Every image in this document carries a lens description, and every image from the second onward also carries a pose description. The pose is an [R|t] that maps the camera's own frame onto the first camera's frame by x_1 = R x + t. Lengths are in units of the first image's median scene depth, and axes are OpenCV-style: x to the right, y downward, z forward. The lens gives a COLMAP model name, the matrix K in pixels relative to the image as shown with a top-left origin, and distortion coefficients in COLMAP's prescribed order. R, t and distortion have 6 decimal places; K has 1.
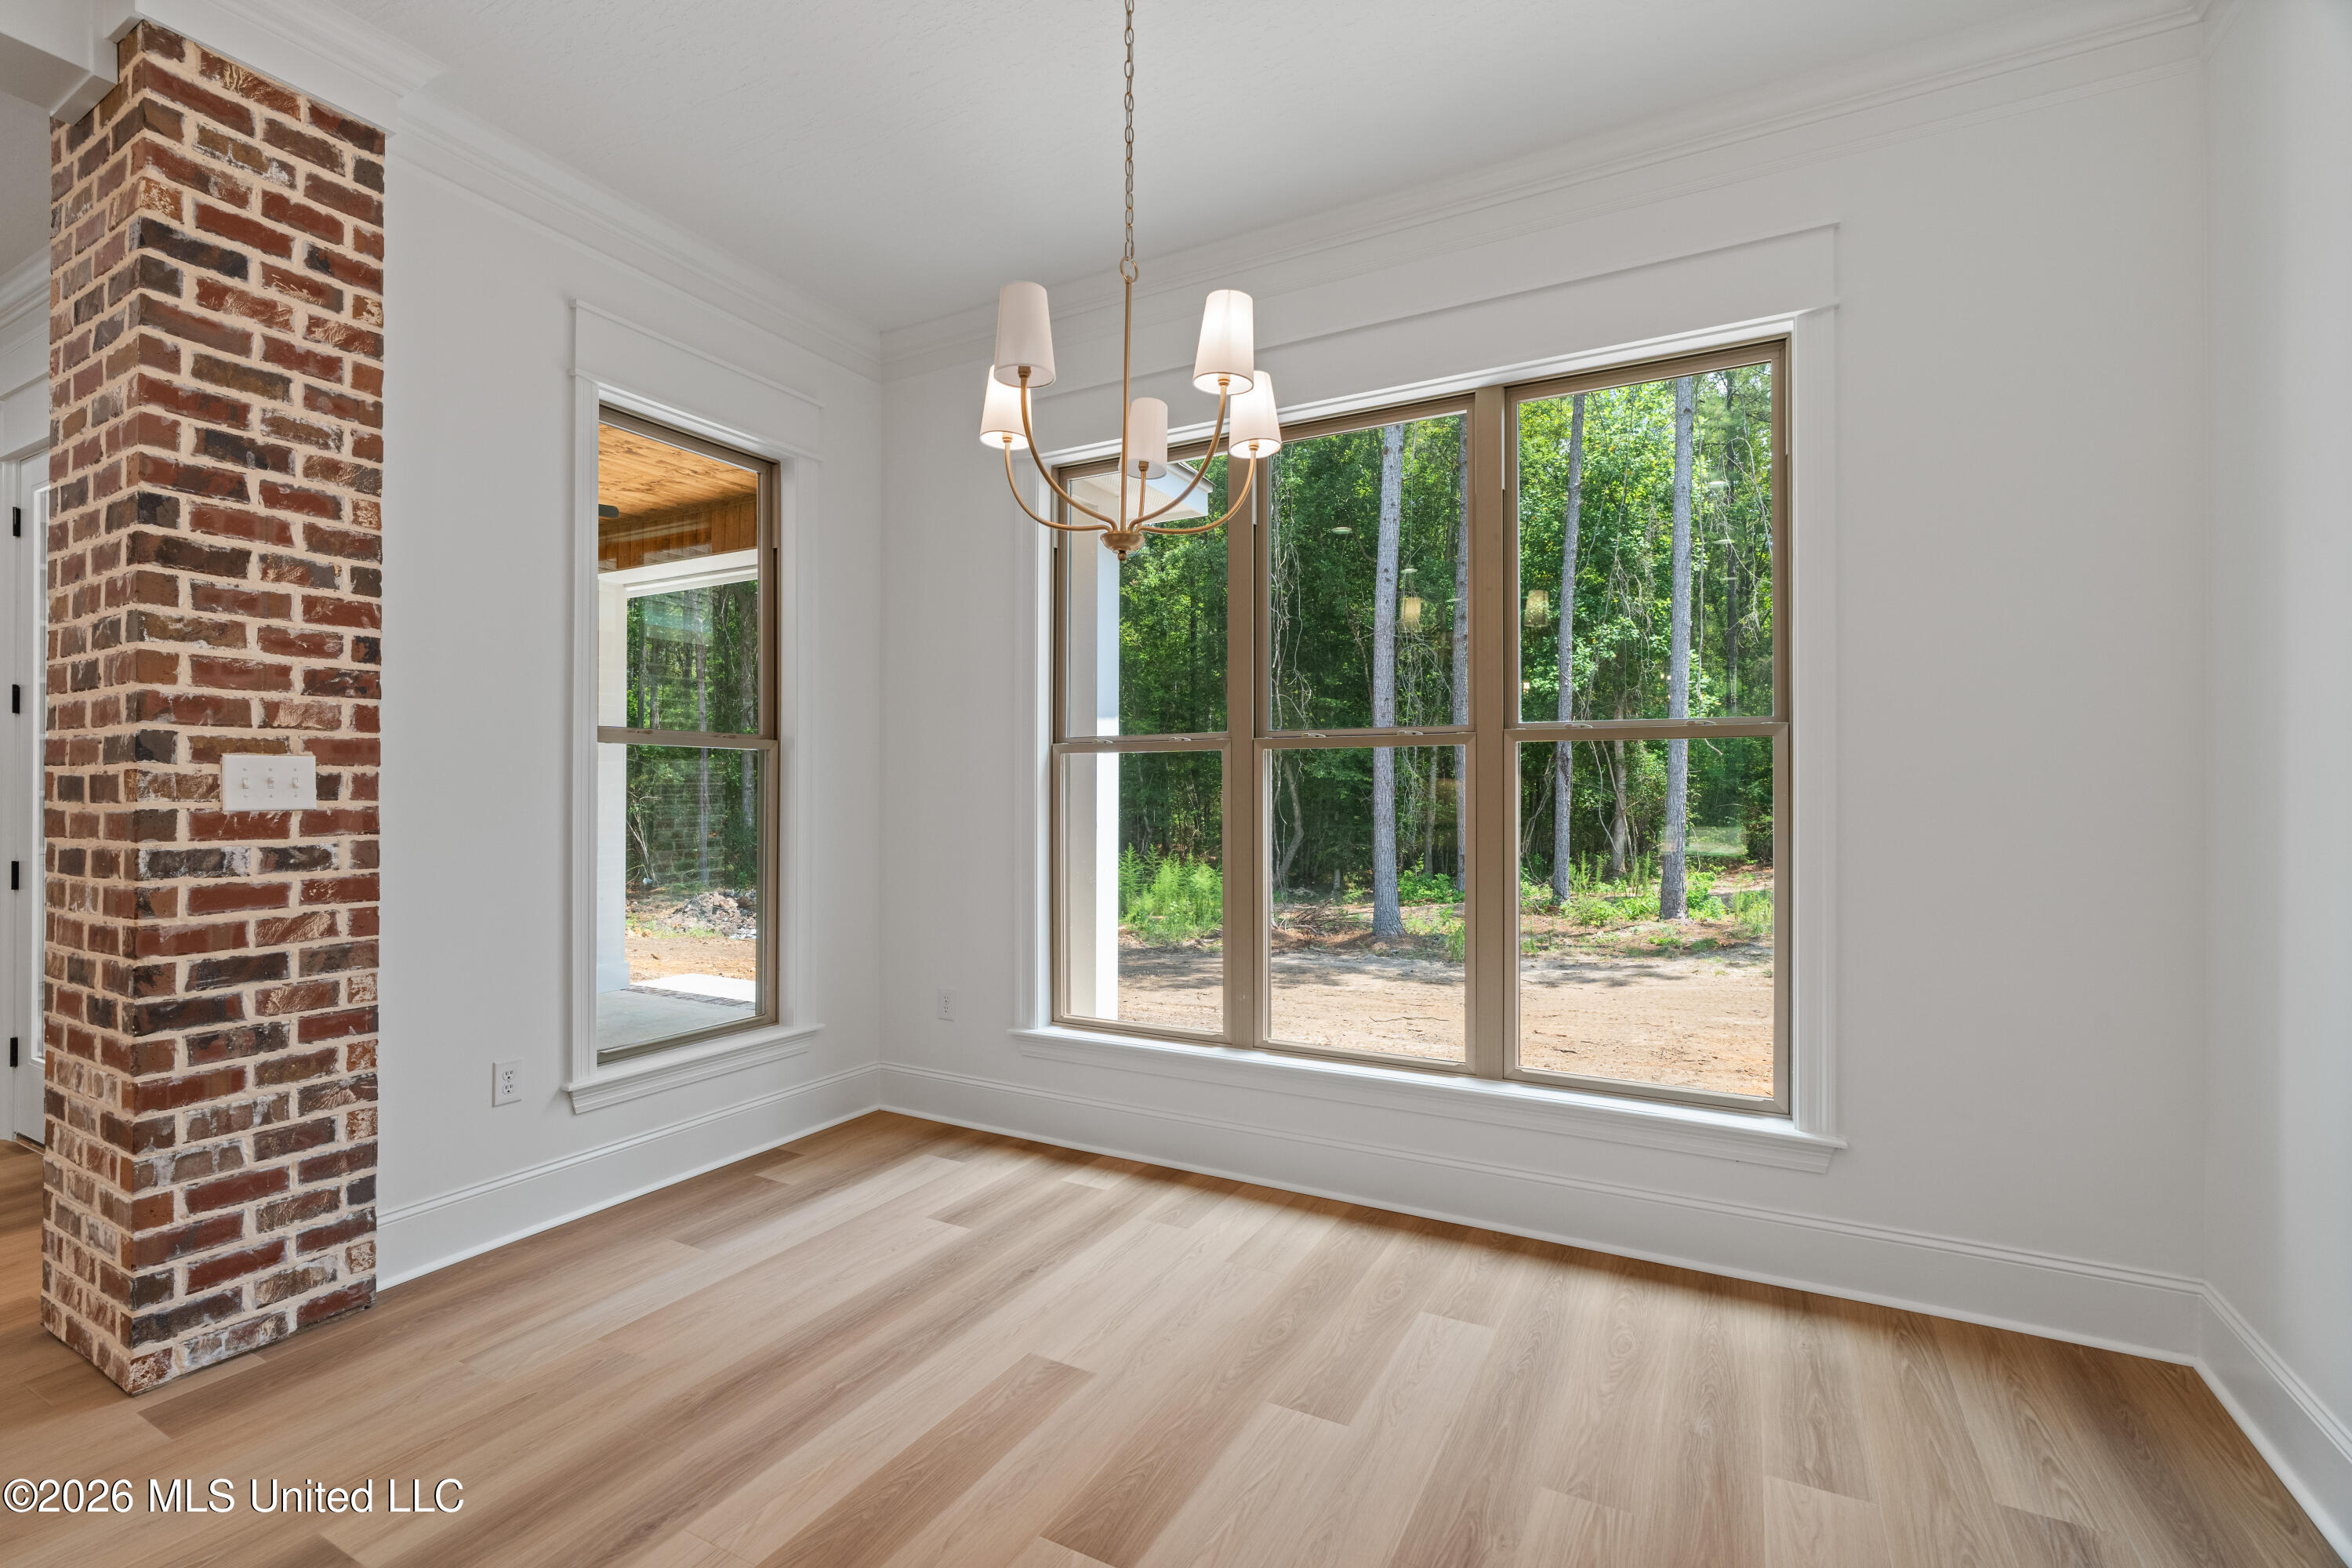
lens RADIAL K [[1038.9, 0, 1176.0], [0, 1038.9, 784.0], [0, 0, 1]] dist [-0.013355, -0.000051]
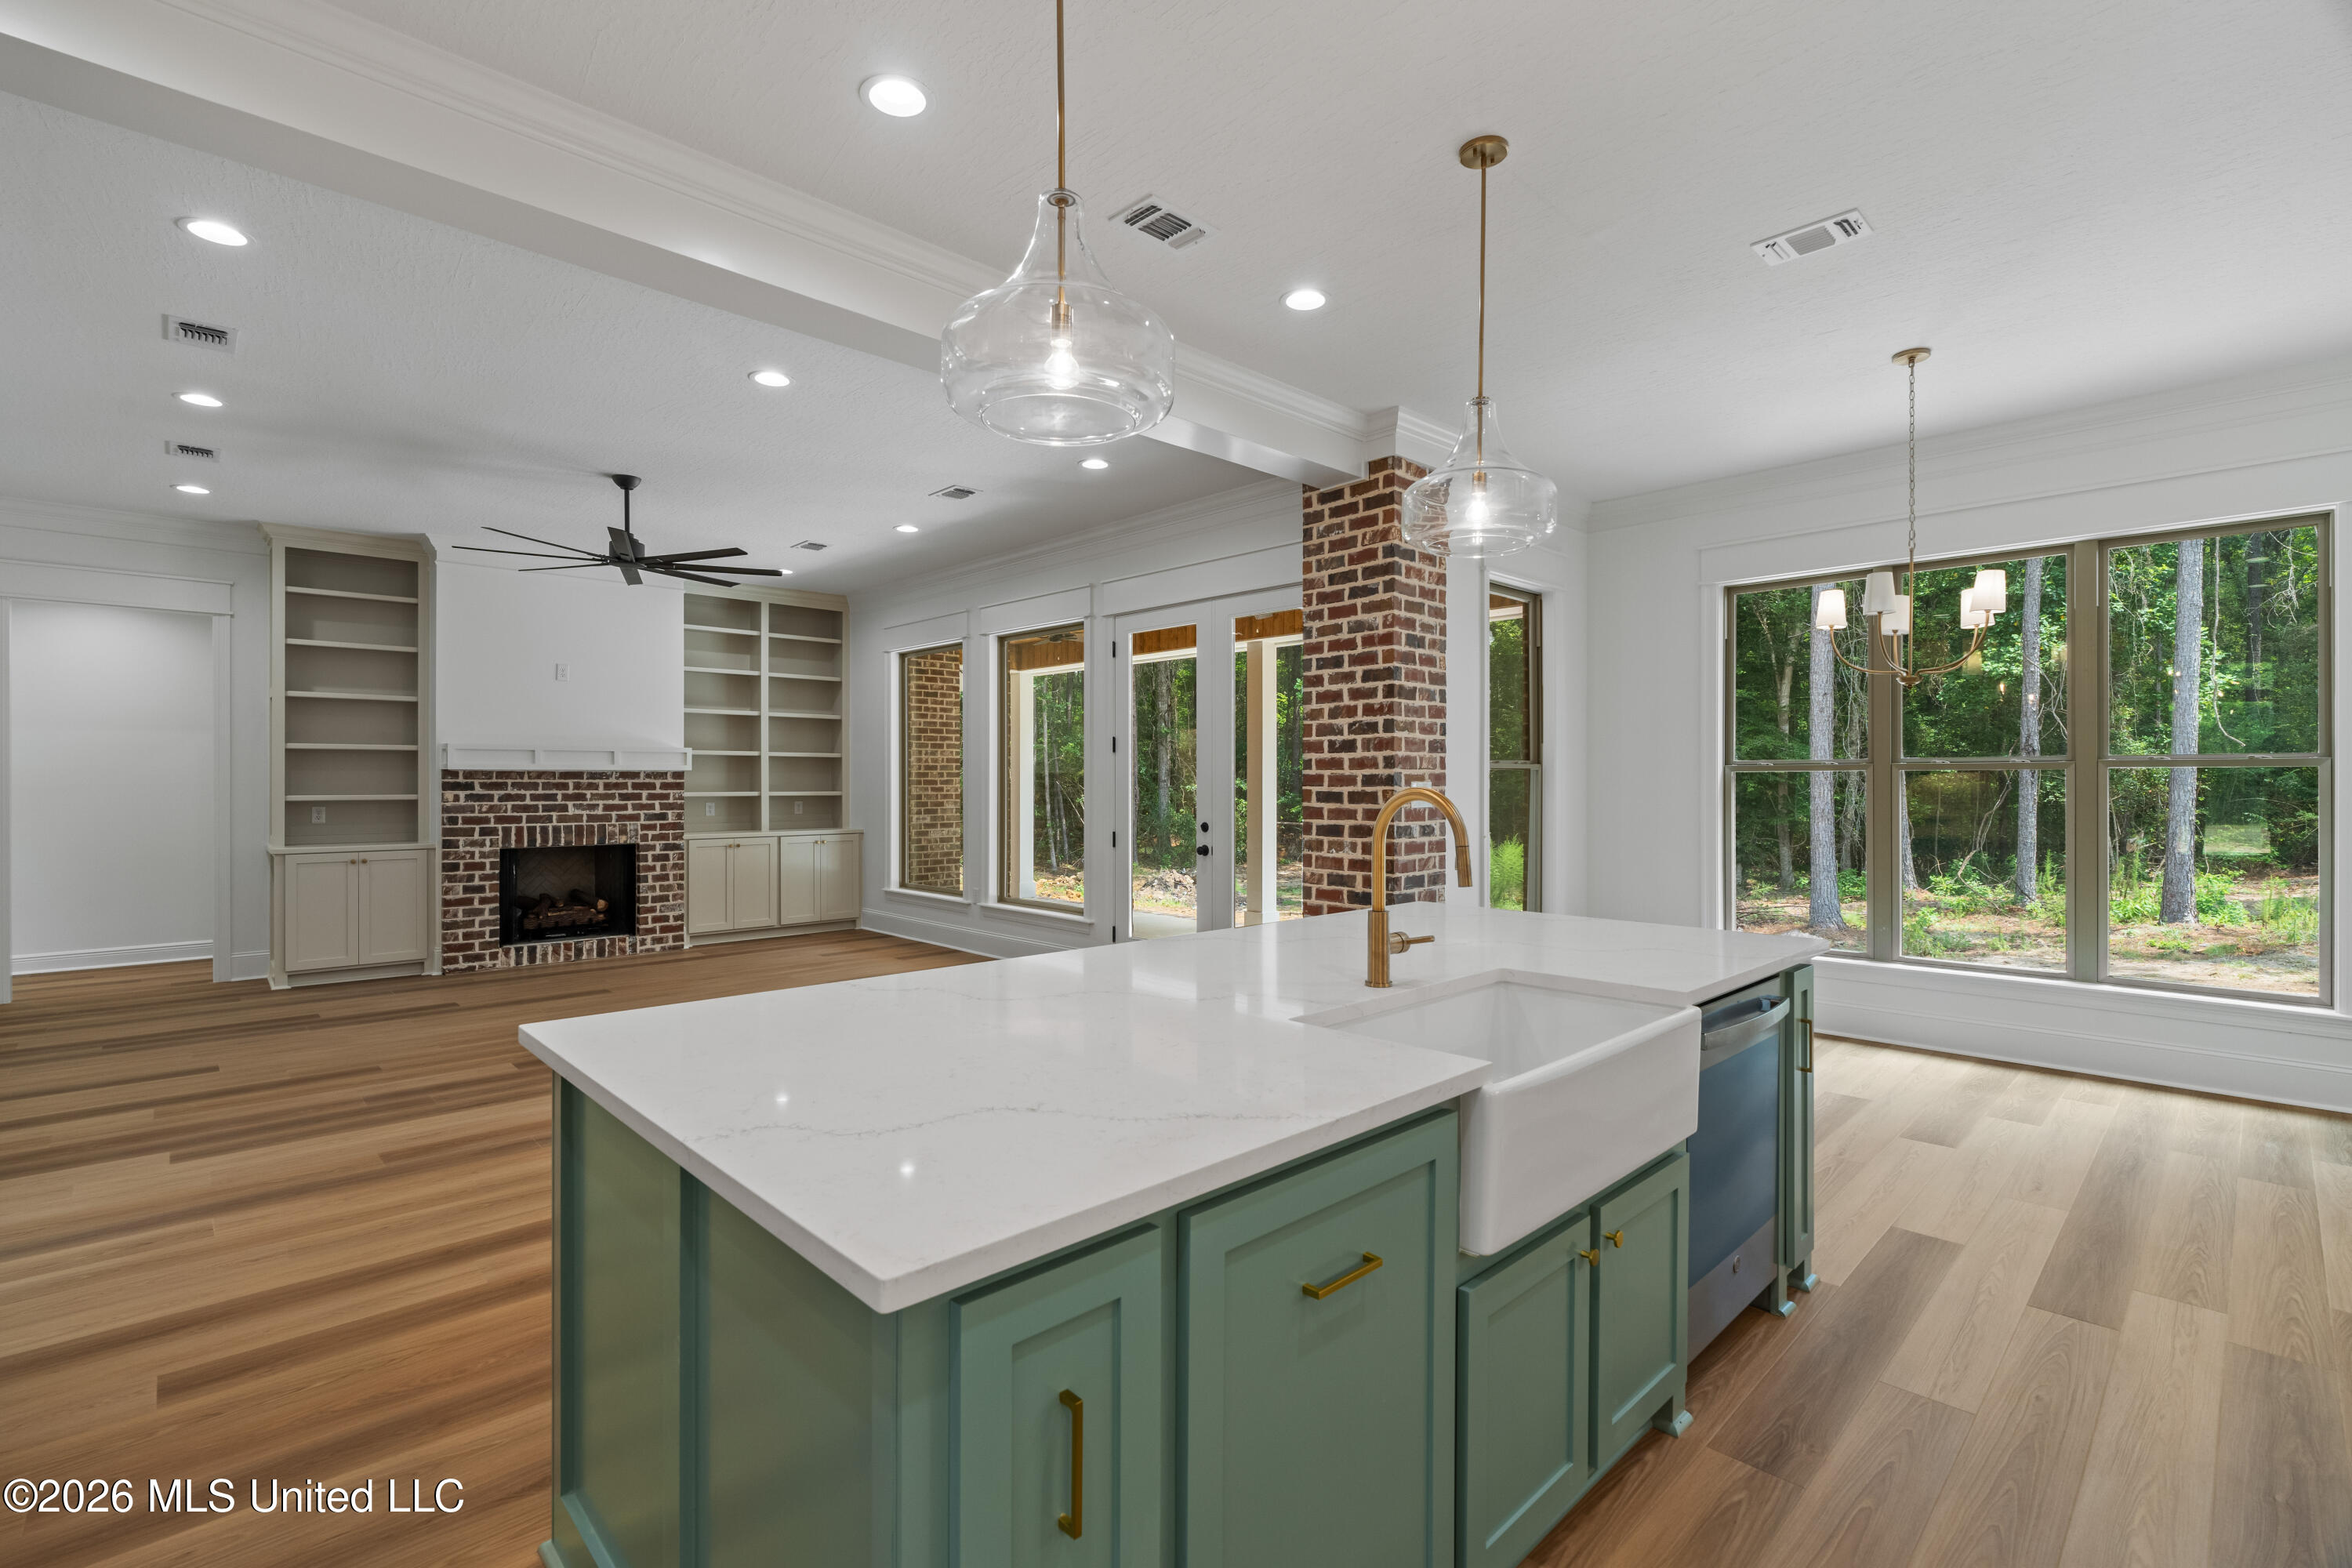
lens RADIAL K [[1050.6, 0, 1169.7], [0, 1050.6, 778.6], [0, 0, 1]] dist [-0.005311, 0.000625]
pose [[0.952814, -0.001653, -0.303551, -0.668310], [0.003173, 0.999985, 0.004513, -0.043369], [0.303539, -0.005263, 0.952804, -1.153985]]
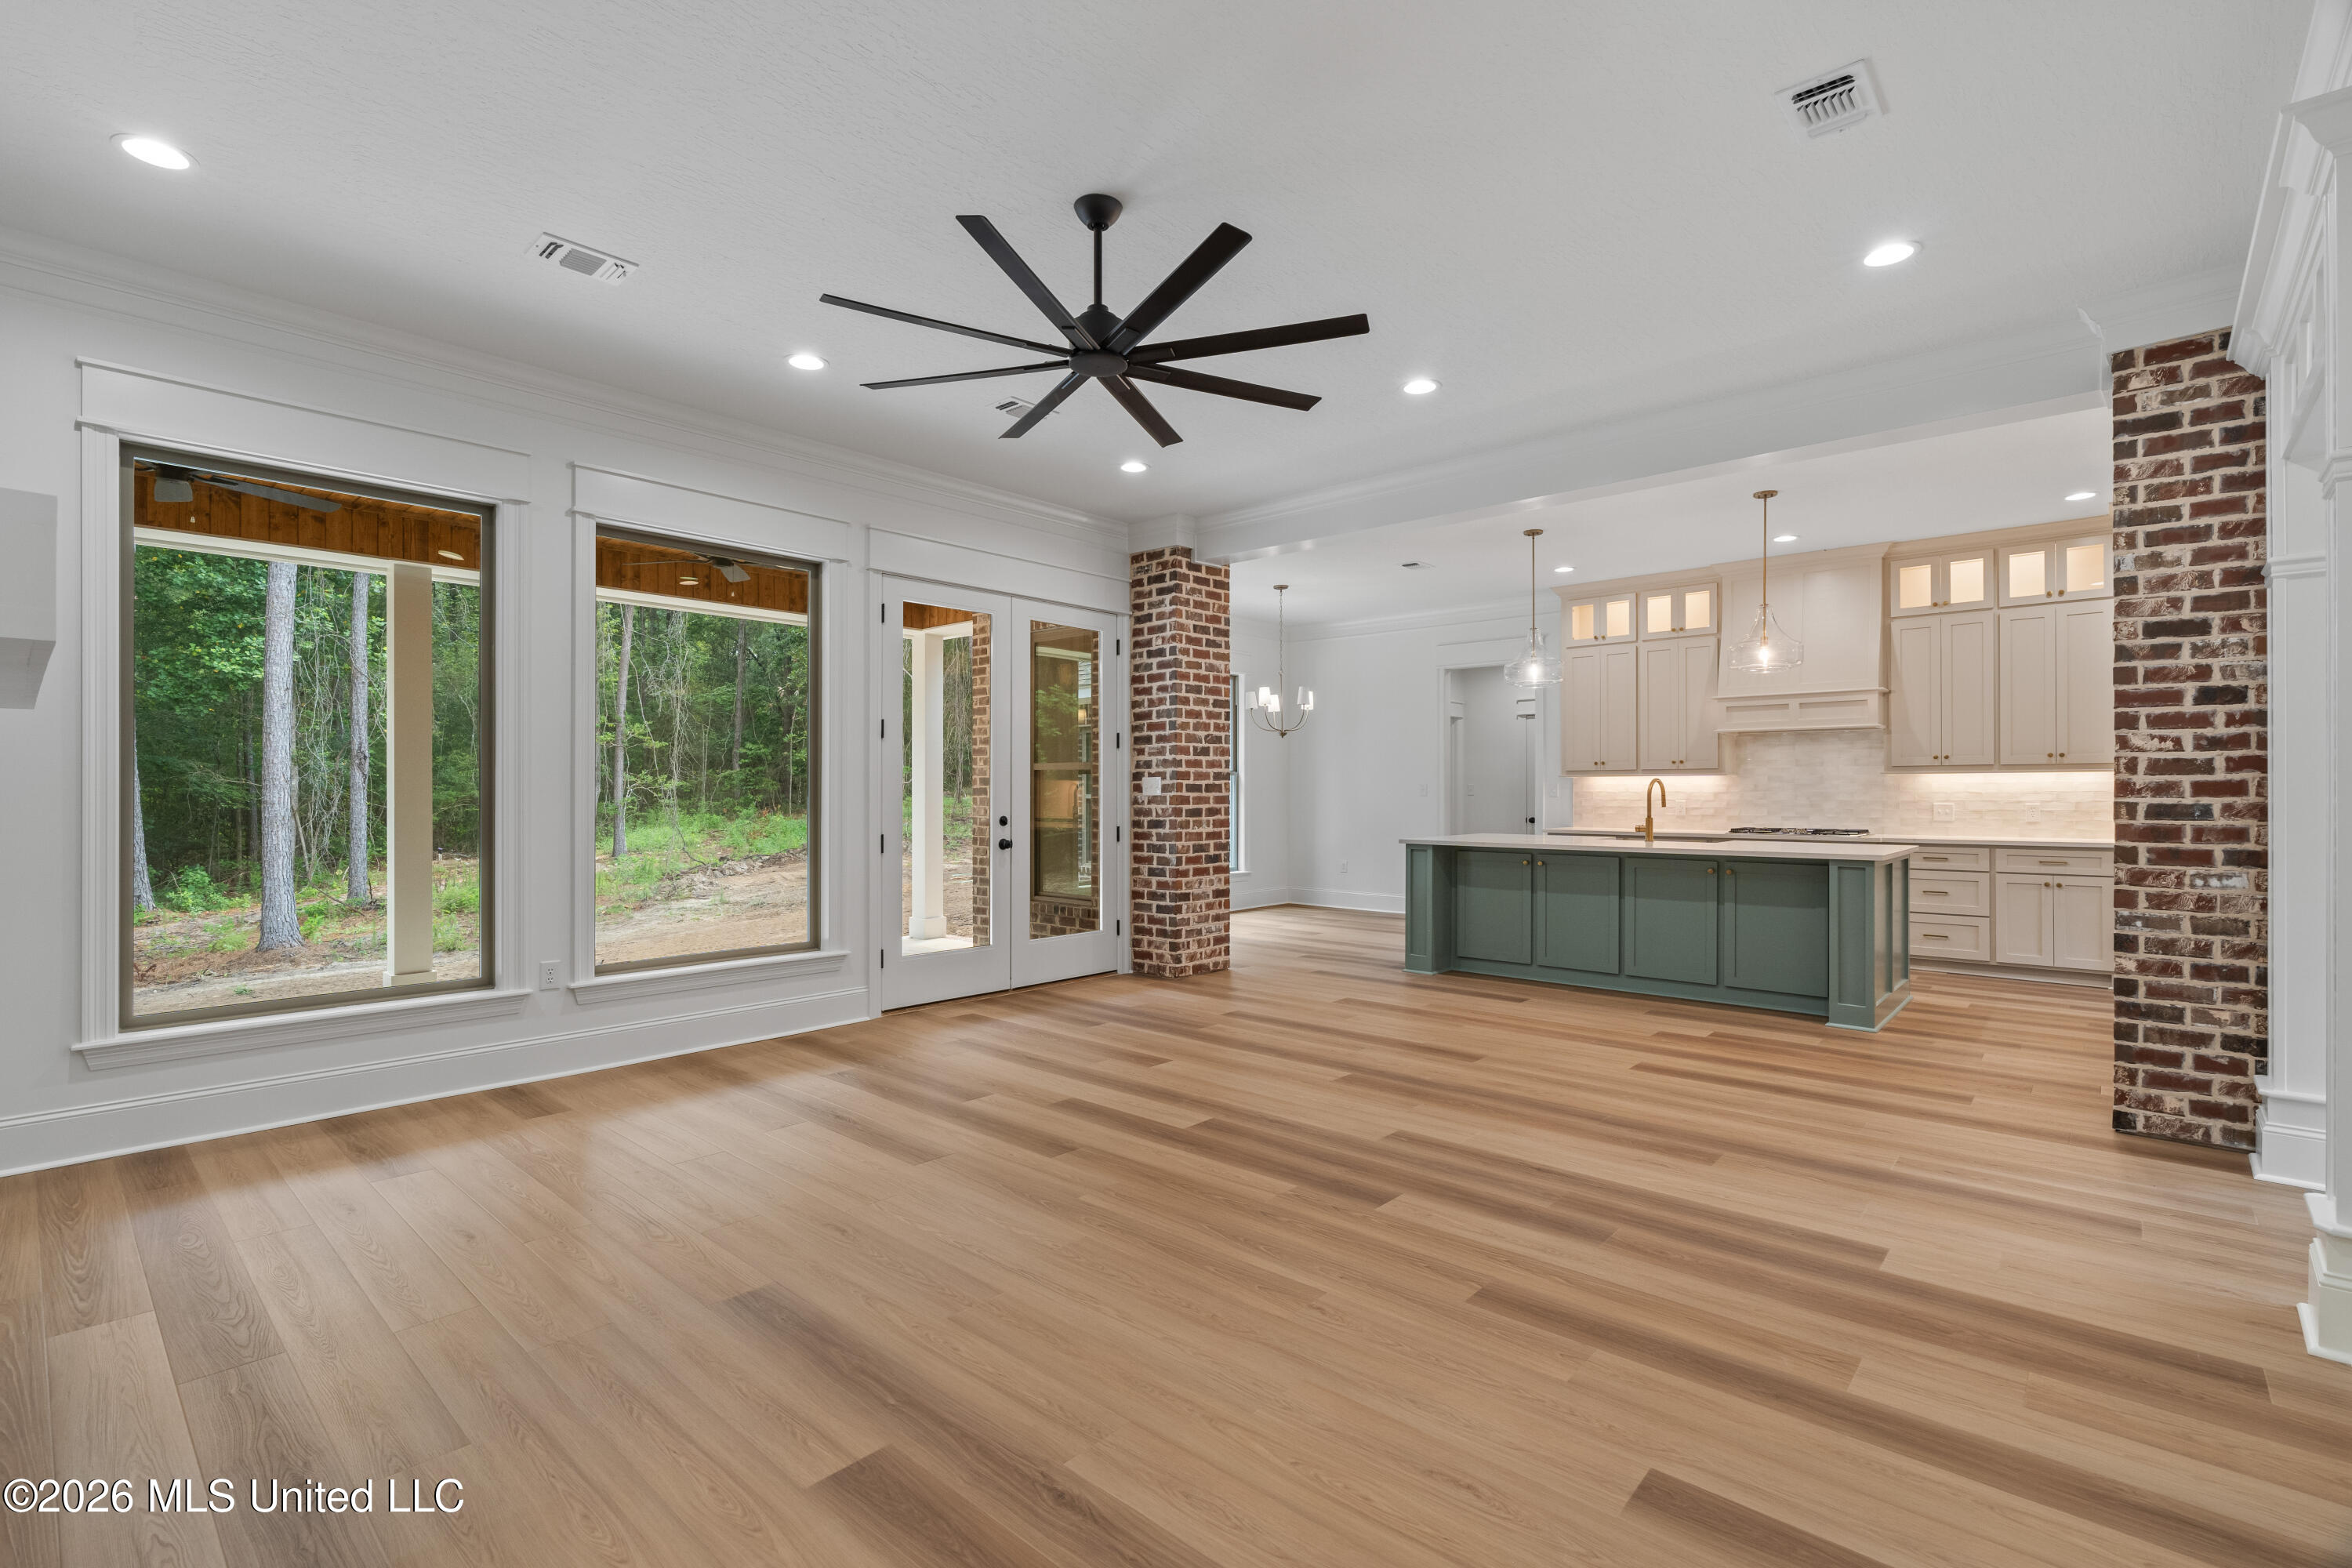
lens RADIAL K [[1055.1, 0, 1169.7], [0, 1055.1, 788.9], [0, 0, 1]] dist [-0.005751, -0.000328]
pose [[0.233252, 0.000962, 0.972416, -3.600380], [-0.005807, 0.999983, 0.000404, 0.002310], [-0.972399, -0.005741, 0.233254, 0.242042]]
